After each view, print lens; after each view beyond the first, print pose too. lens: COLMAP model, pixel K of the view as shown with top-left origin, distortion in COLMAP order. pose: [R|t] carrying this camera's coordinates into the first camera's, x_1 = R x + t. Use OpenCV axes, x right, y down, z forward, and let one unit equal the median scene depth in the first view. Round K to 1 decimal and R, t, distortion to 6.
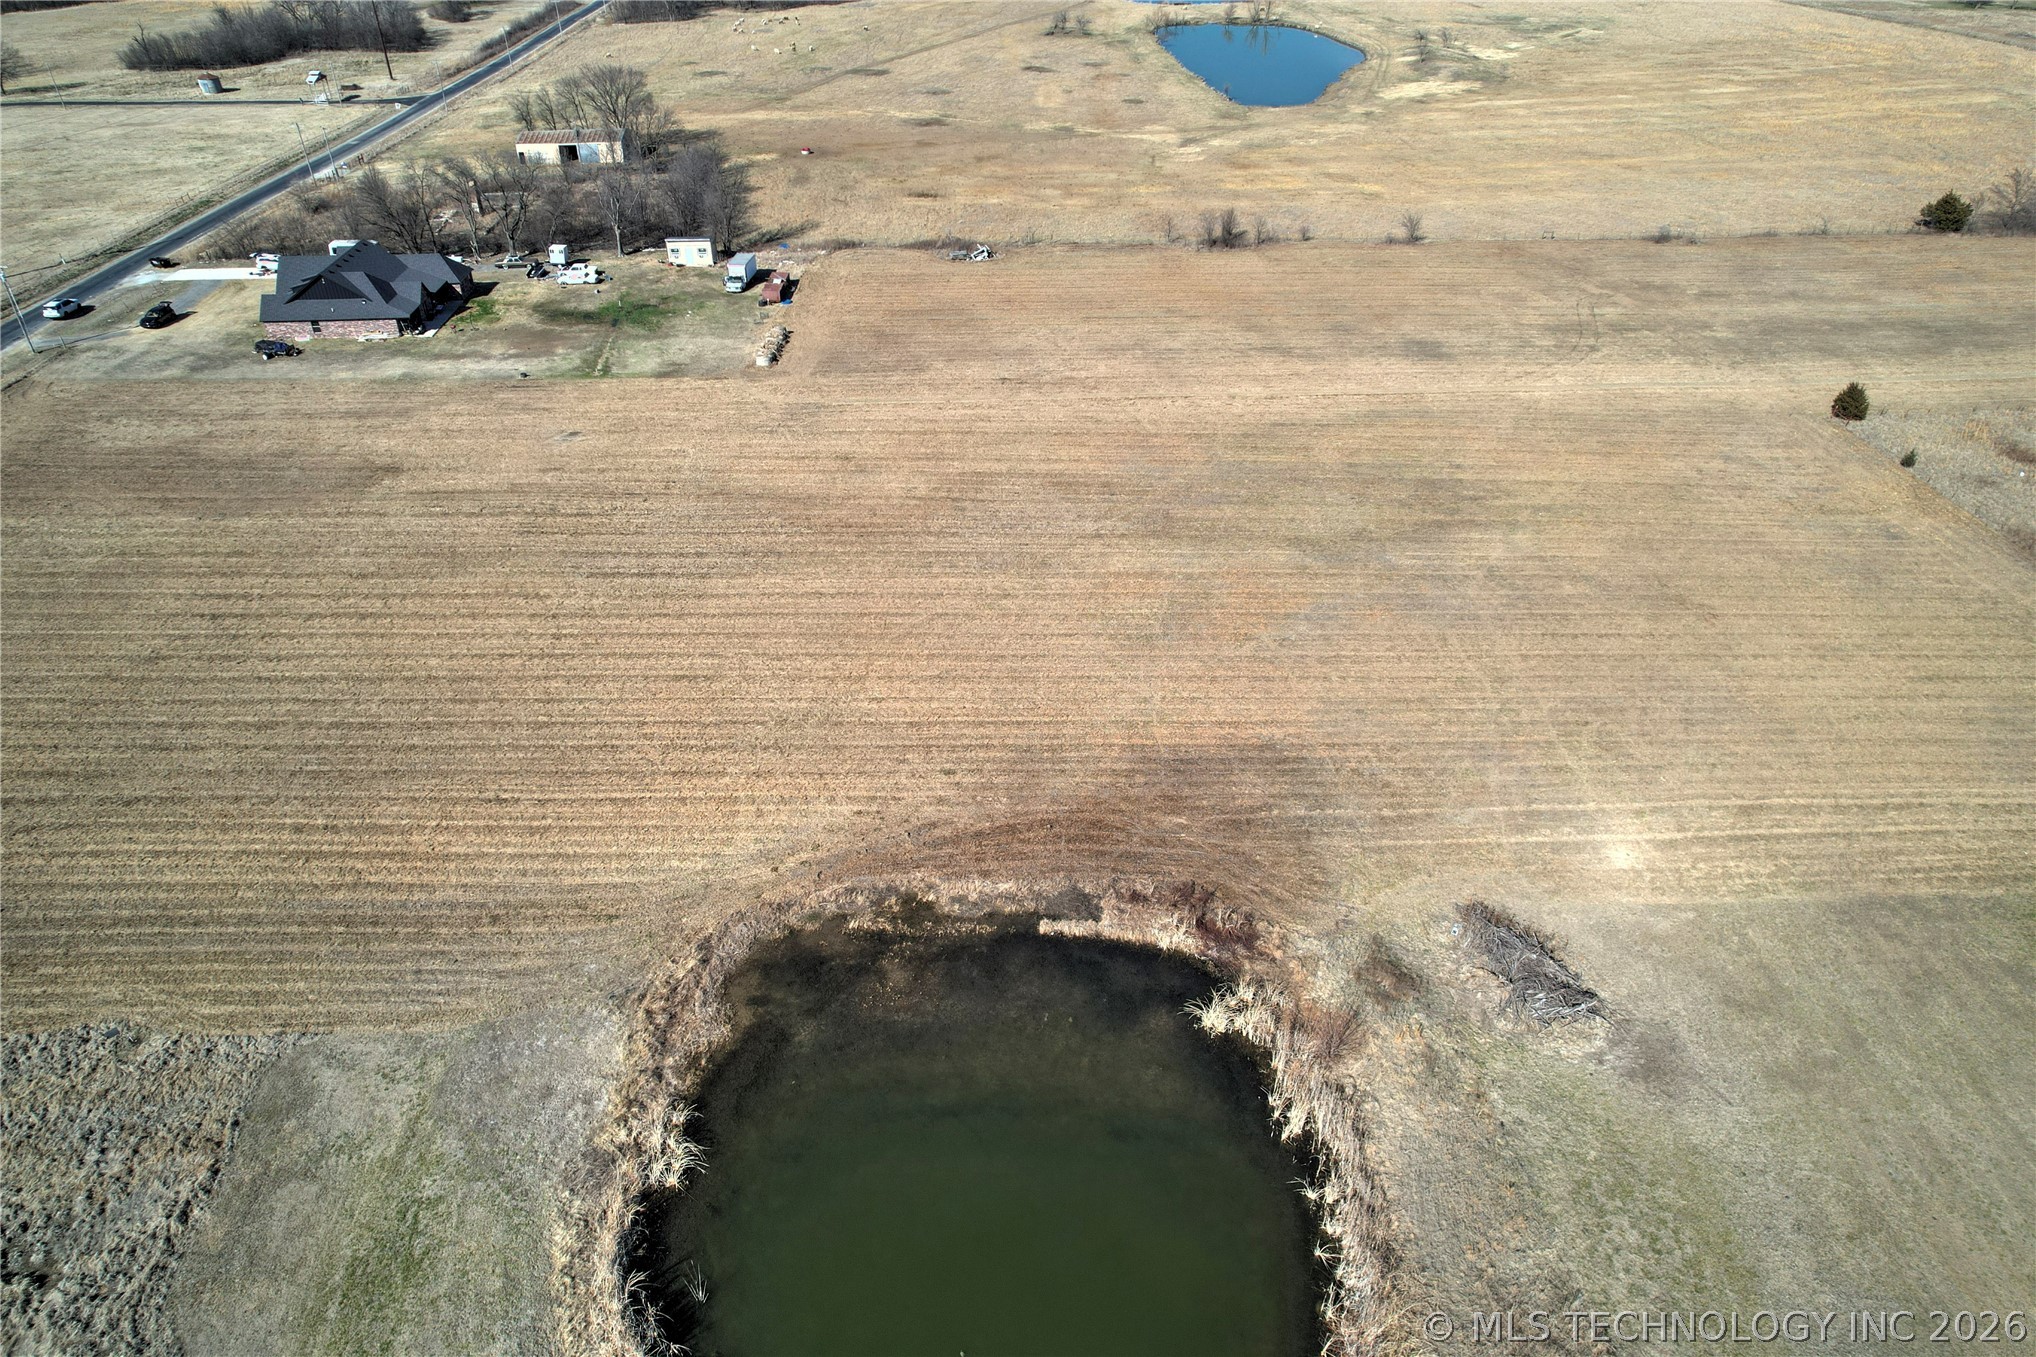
lens RADIAL K [[1303.7, 0, 1015.4], [0, 1303.7, 676.7], [0, 0, 1]] dist [-0.075467, 0.065787]
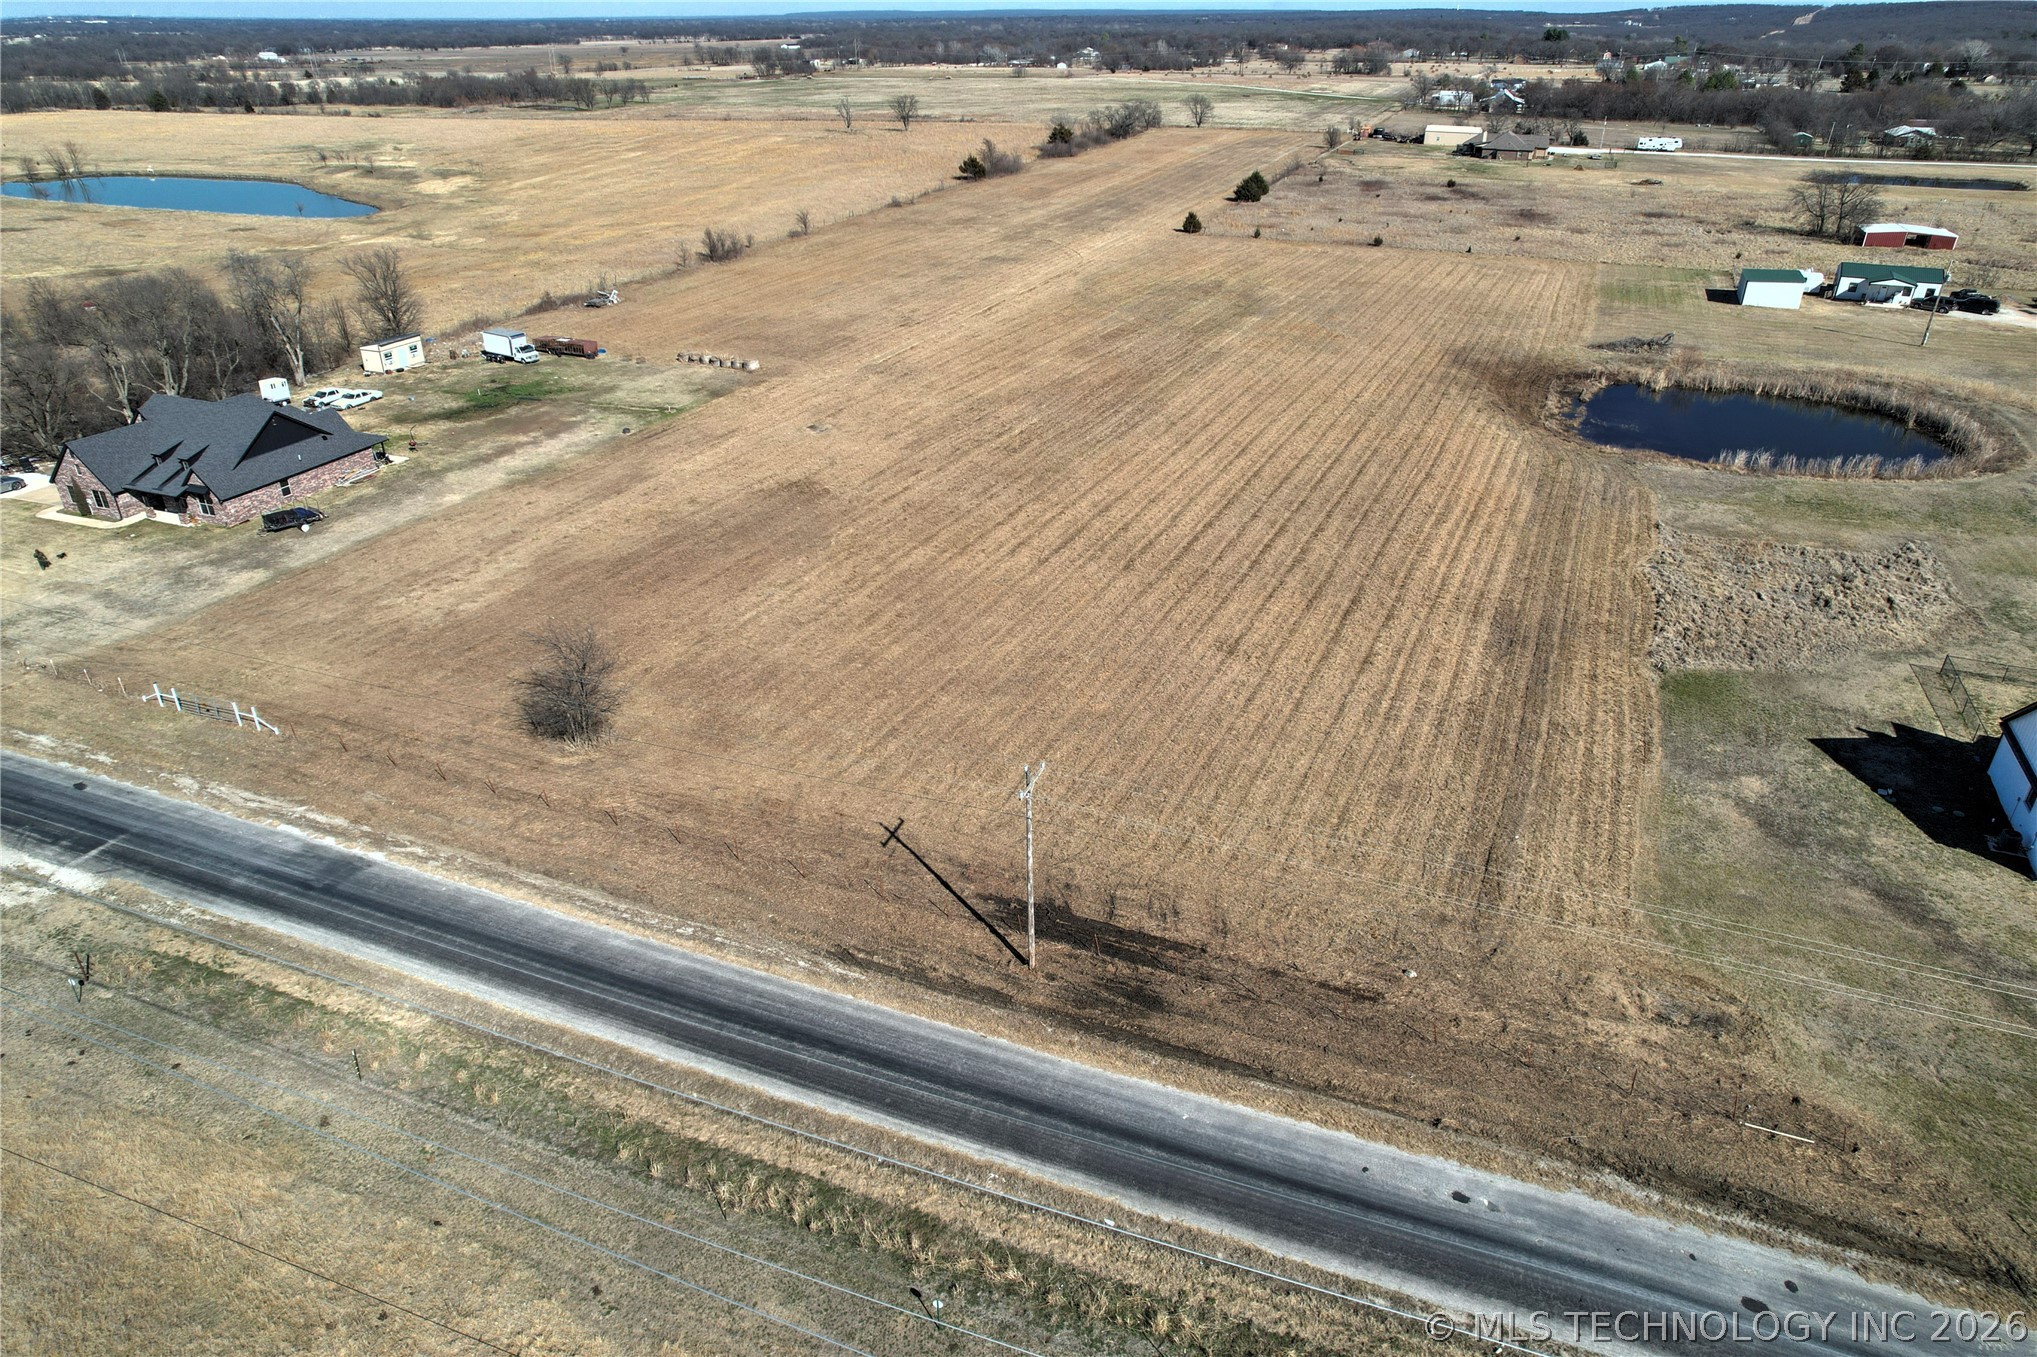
lens RADIAL K [[1304.4, 0, 1015.9], [0, 1304.4, 676.7], [0, 0, 1]] dist [-0.075467, 0.065787]
pose [[0.433596, -0.418935, 0.797802, -1.015367], [0.509131, 0.844392, 0.166694, -0.101634], [-0.743492, 0.333908, 0.579418, 0.337922]]
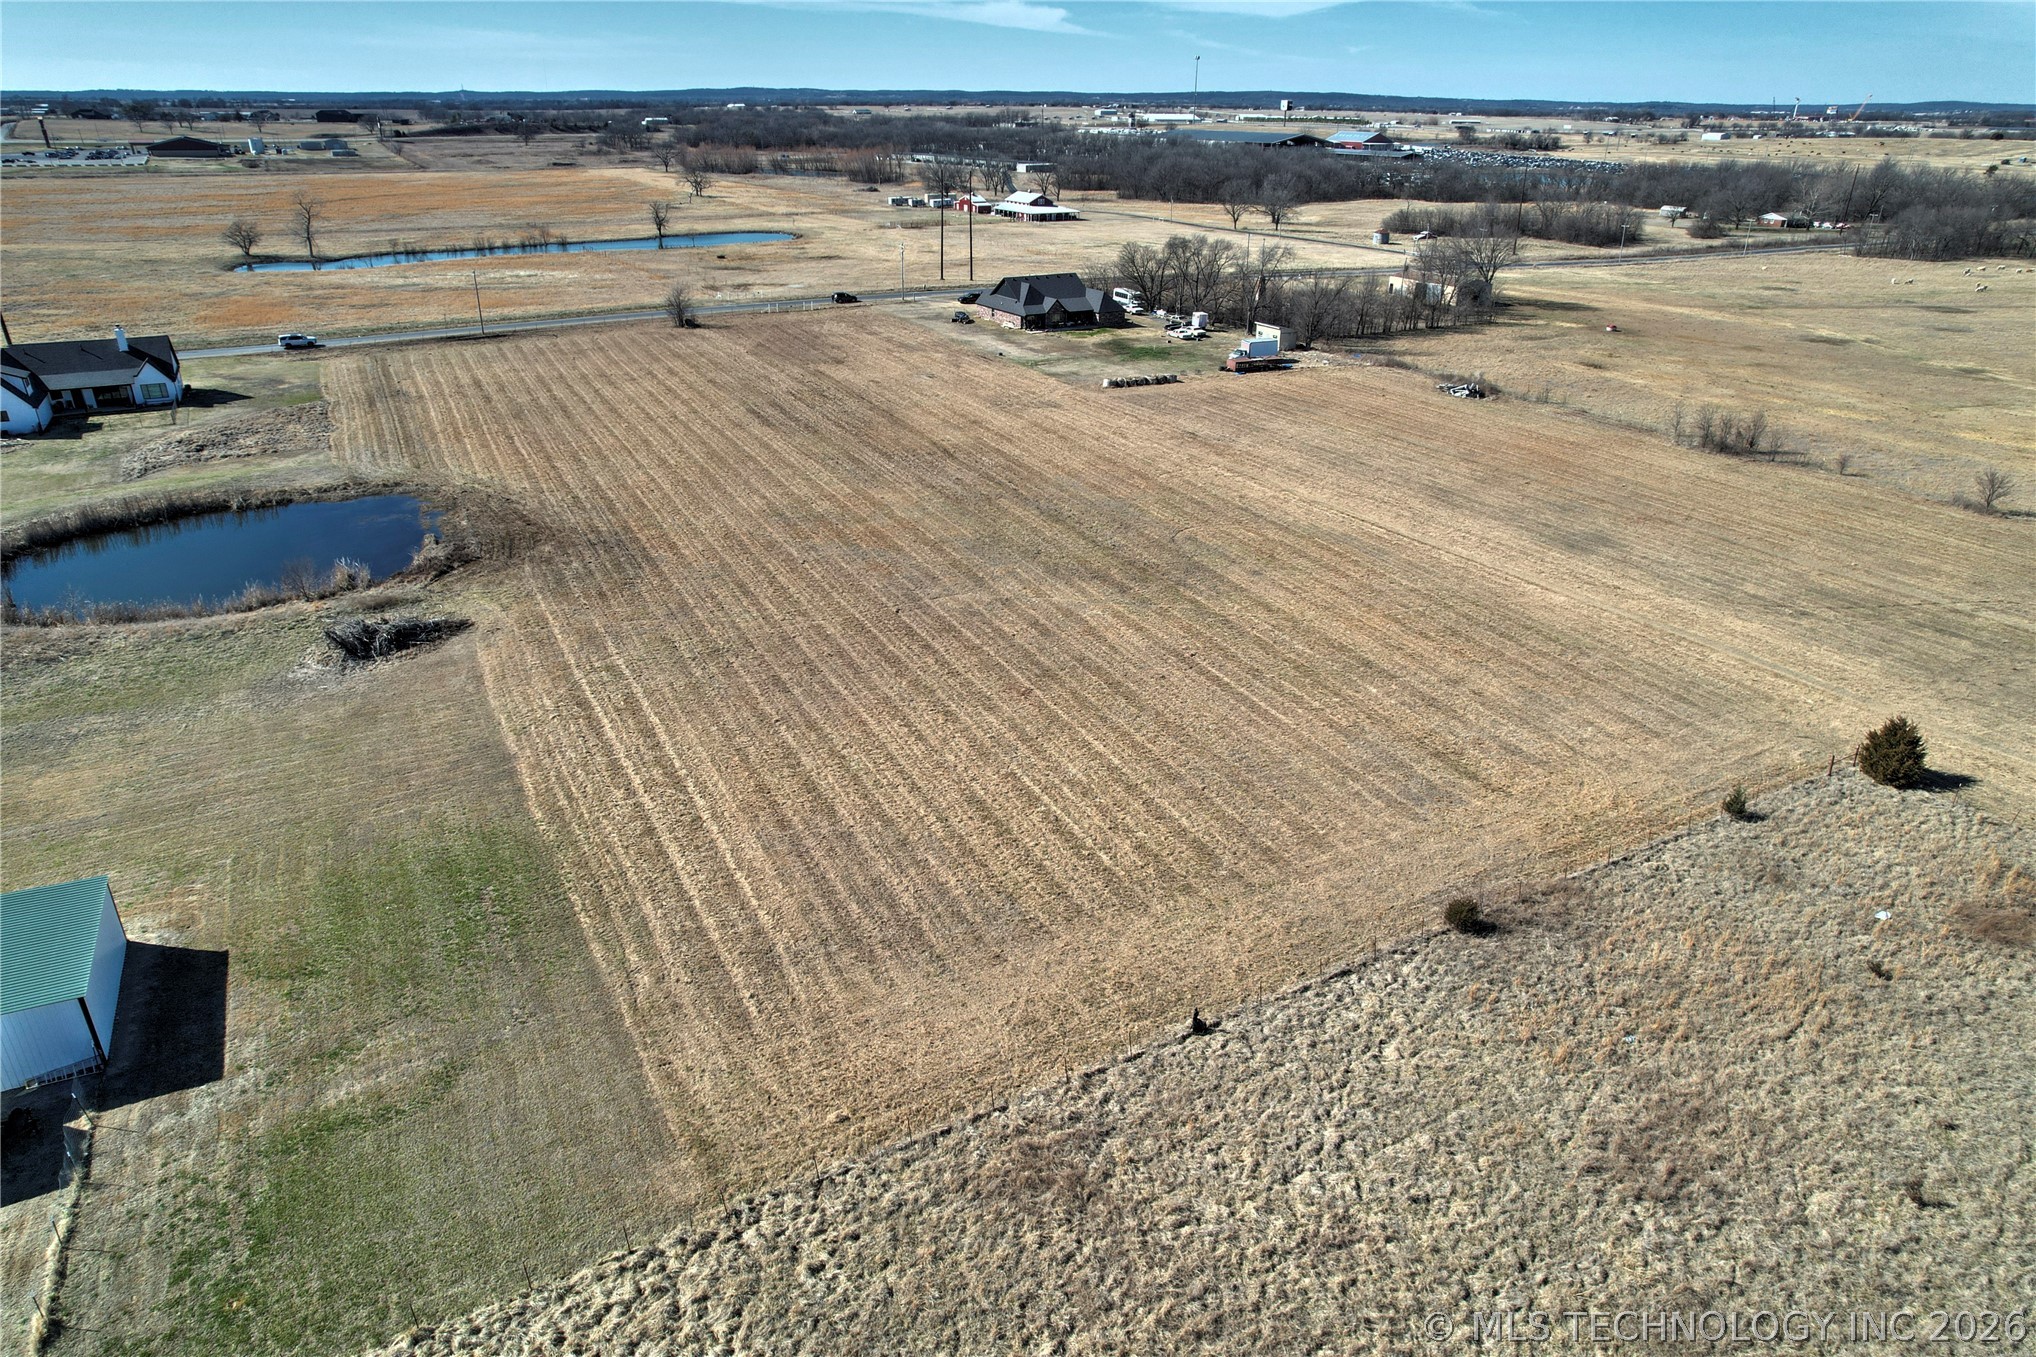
lens RADIAL K [[1303.7, 0, 1015.4], [0, 1303.7, 676.7], [0, 0, 1]] dist [-0.075467, 0.065787]
pose [[0.433334, 0.366168, -0.823494, 0.853717], [-0.510416, 0.852785, 0.110604, -0.100890], [0.742763, 0.372397, 0.556439, 0.367086]]
